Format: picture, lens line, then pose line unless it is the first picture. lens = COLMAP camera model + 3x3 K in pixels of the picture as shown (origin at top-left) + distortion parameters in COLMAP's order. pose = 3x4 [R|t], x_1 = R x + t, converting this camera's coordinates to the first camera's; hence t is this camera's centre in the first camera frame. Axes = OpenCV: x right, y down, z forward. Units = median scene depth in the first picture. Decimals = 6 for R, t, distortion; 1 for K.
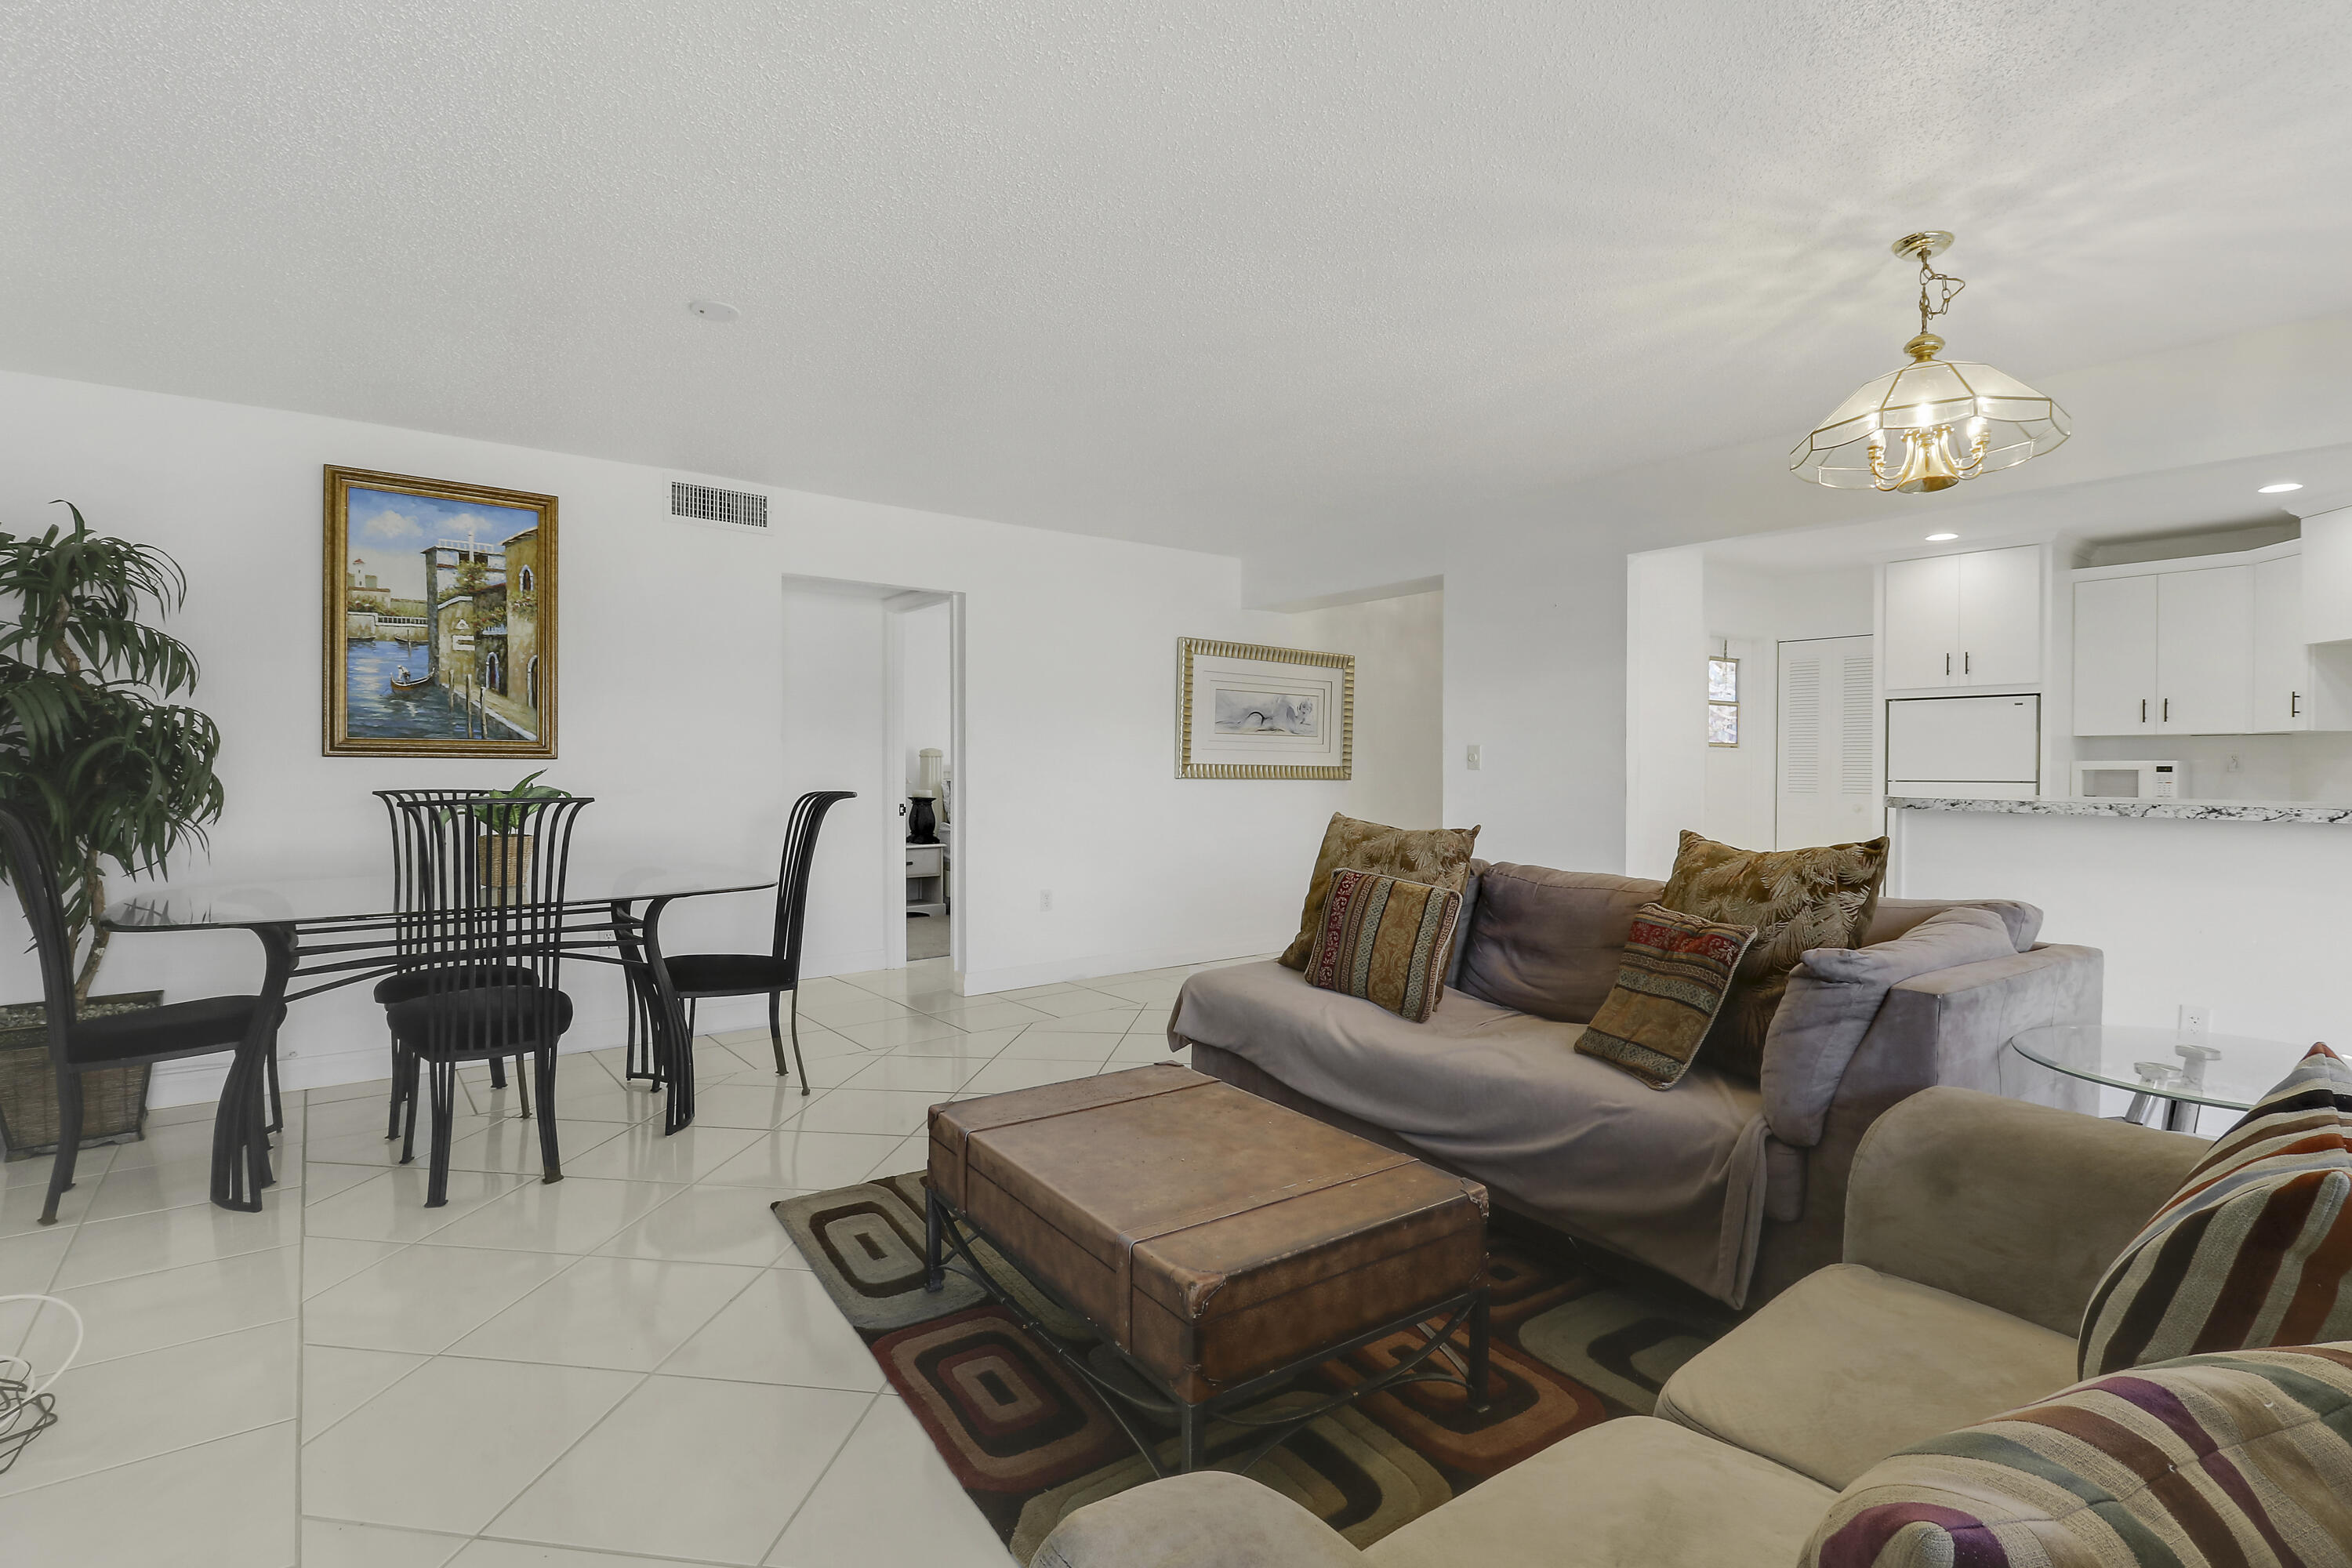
lens RADIAL K [[1119.2, 0, 1172.3], [0, 1119.2, 780.3], [0, 0, 1]] dist [0.001265, -0.014751]
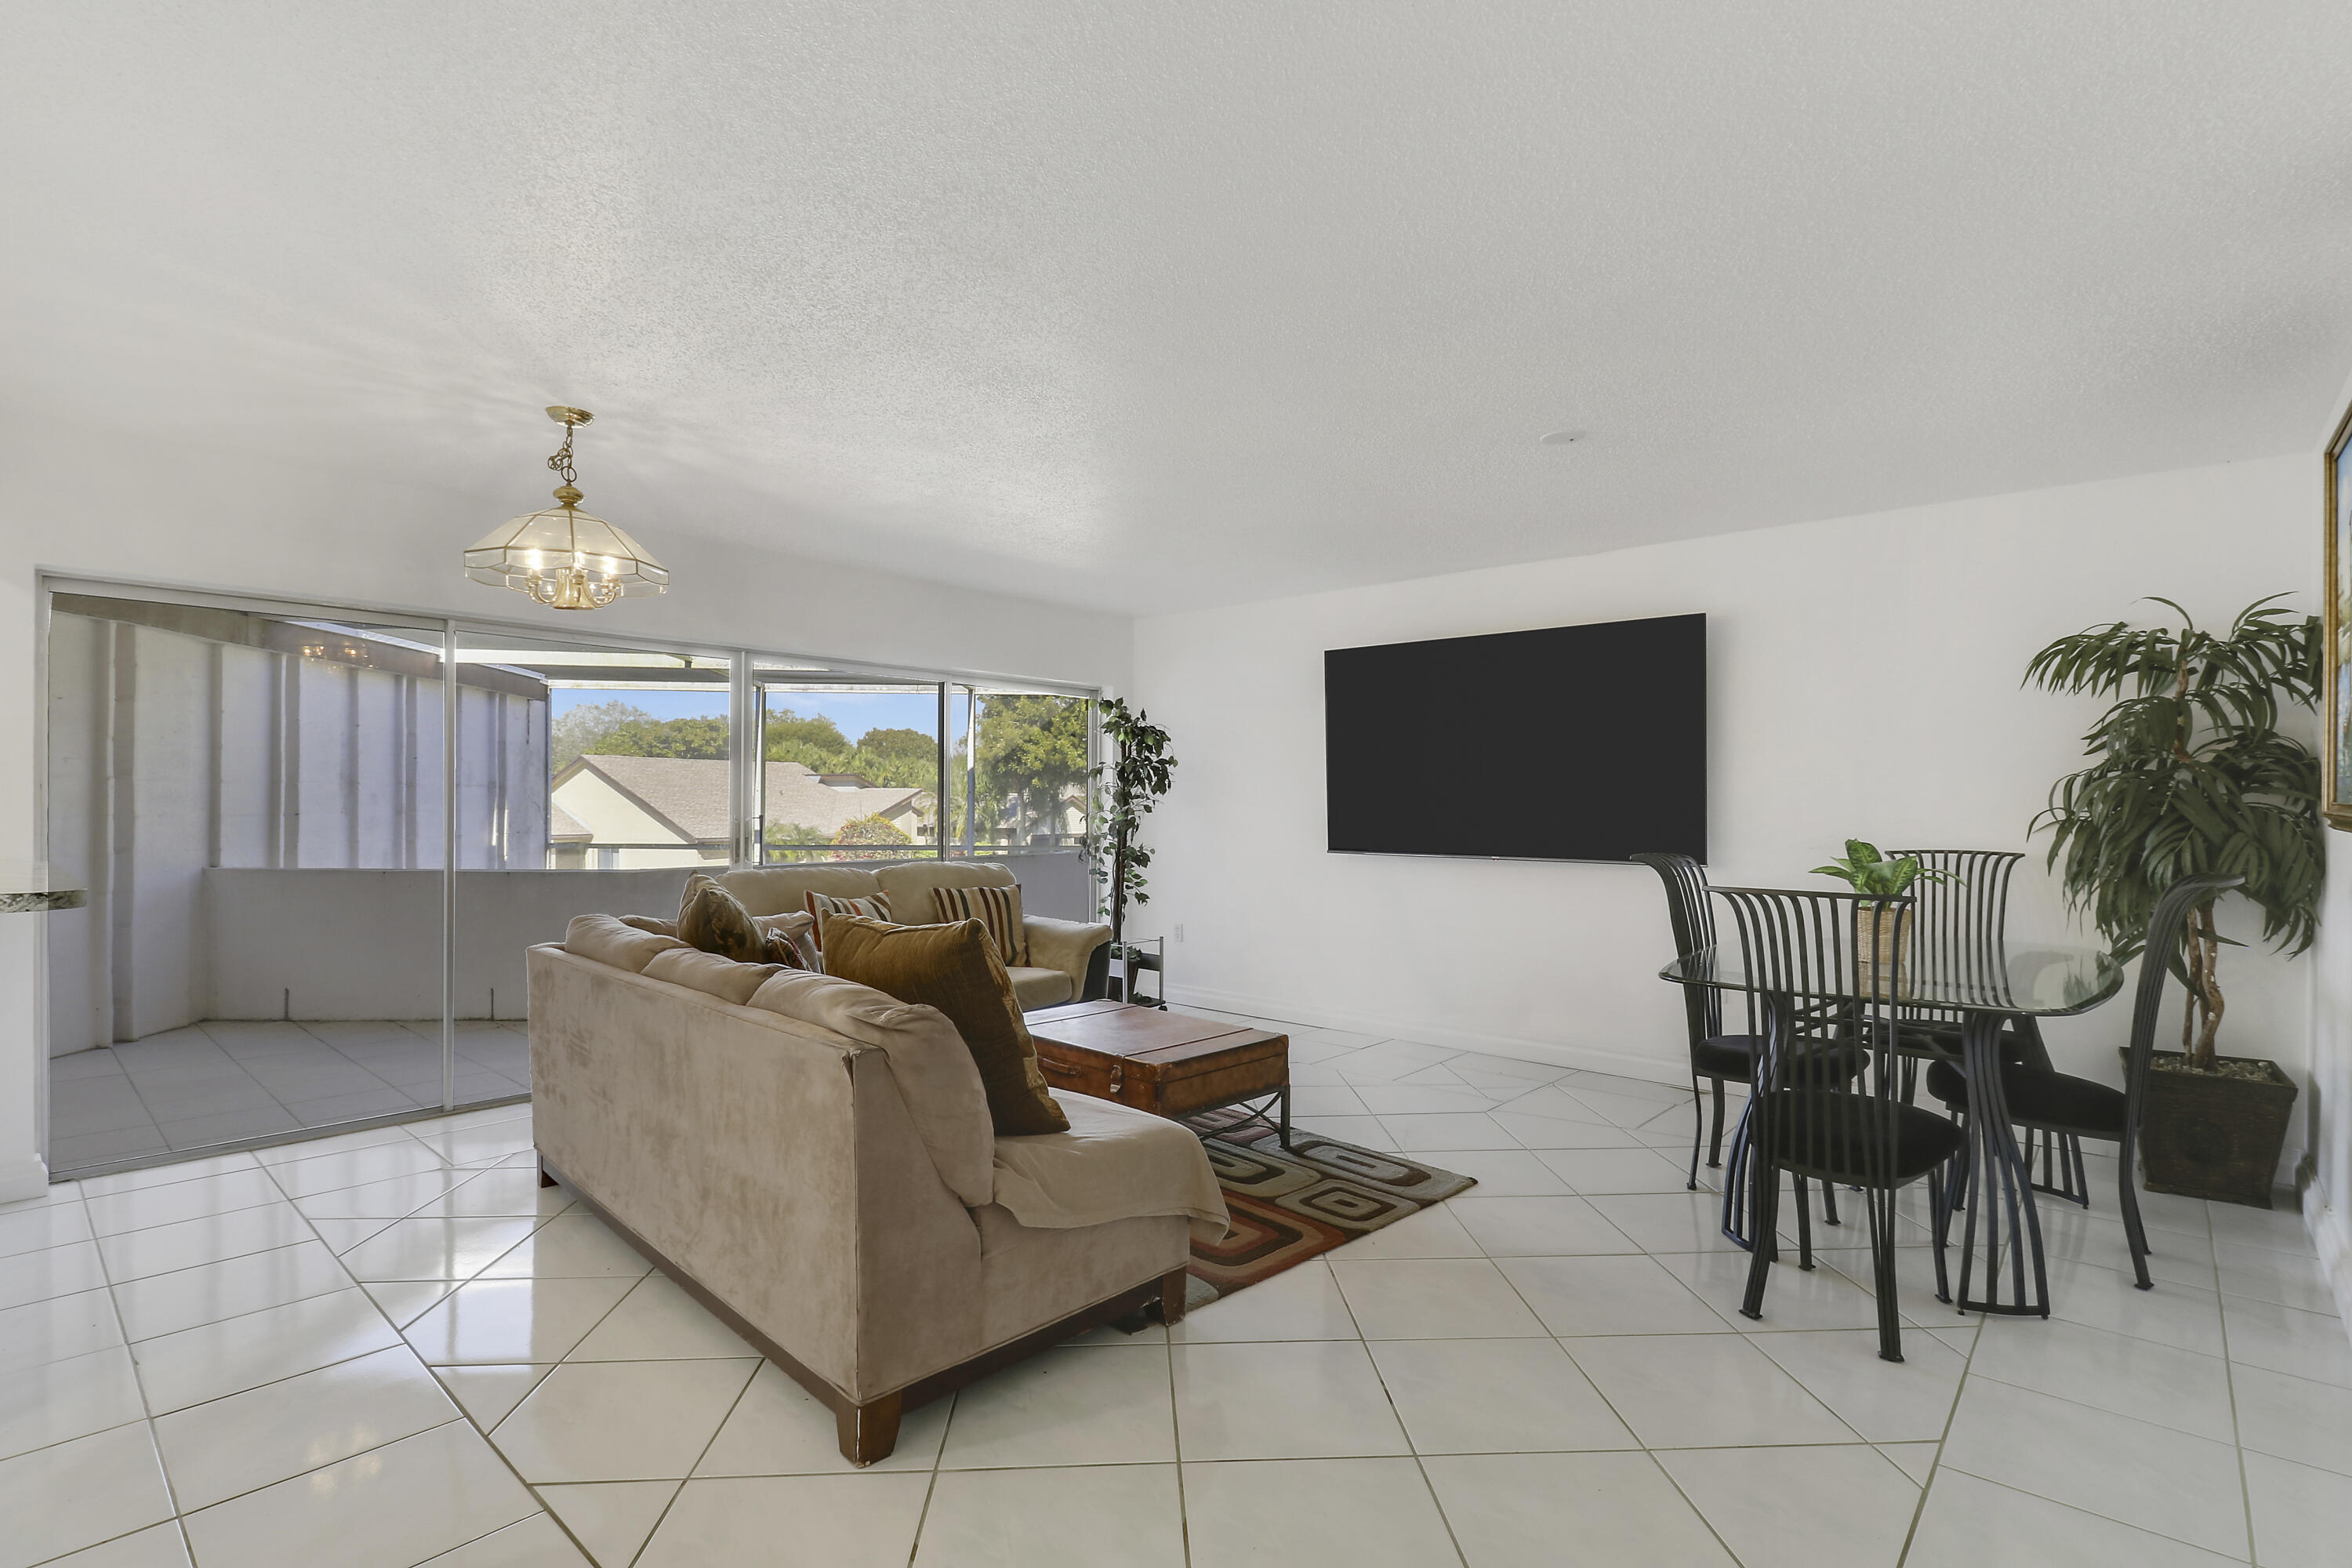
lens RADIAL K [[1094.9, 0, 1176.0], [0, 1094.9, 793.5], [0, 0, 1]] dist [0.002477, -0.014636]
pose [[-0.985734, -0.003545, -0.168276, 0.130875], [-0.003681, 0.999993, 0.000497, -0.032971], [0.168273, 0.001109, -0.985740, 1.586082]]
